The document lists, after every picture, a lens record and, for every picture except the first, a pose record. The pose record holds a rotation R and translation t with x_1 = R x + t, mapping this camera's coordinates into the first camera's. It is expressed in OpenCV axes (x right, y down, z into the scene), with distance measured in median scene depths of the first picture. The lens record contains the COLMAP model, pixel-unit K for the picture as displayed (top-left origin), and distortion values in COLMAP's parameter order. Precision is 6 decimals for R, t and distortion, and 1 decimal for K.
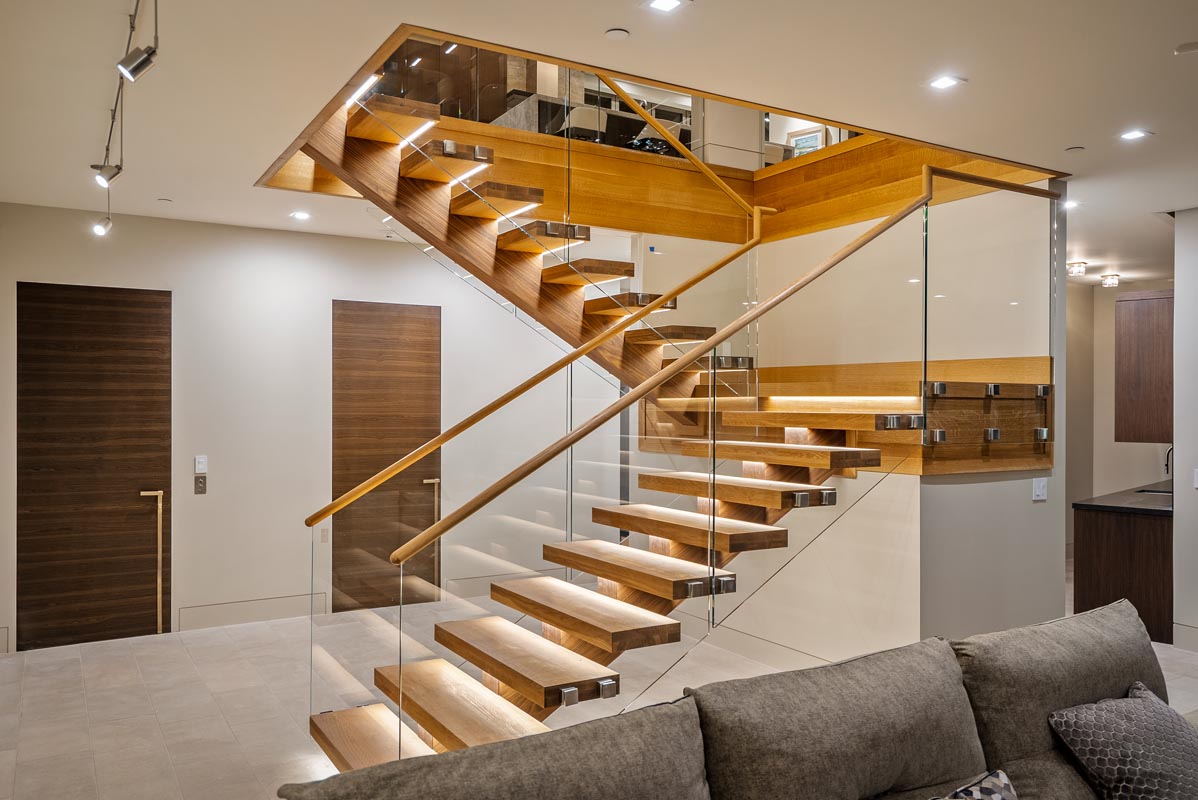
lens RADIAL K [[899.5, 0, 599.0], [0, 899.5, 400.0], [0, 0, 1]] dist [-0.004273, -0.005787]
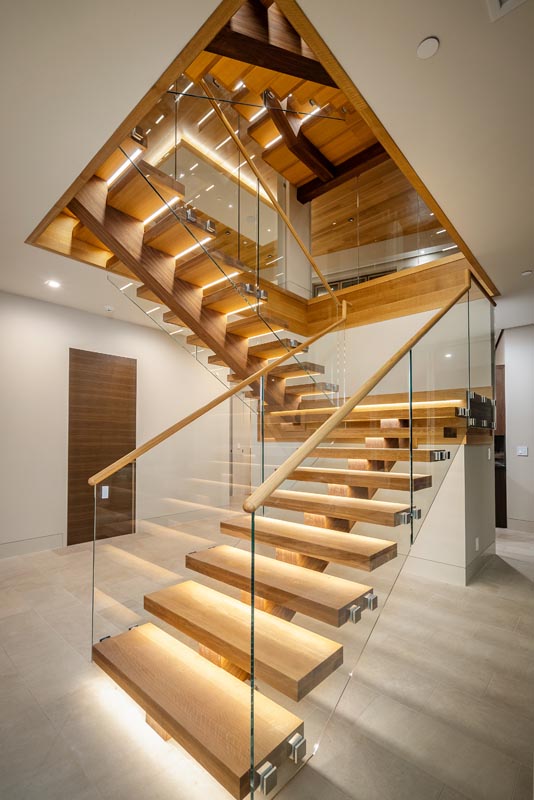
lens RADIAL K [[364.2, 0, 267.0], [0, 364.2, 430.7], [0, 0, 1]] dist [-0.000640, 0.000199]
pose [[0.957431, 0.004282, 0.288630, -0.196014], [0.000418, 0.999868, -0.016222, 0.061444], [-0.288662, 0.015652, 0.957303, 0.380302]]
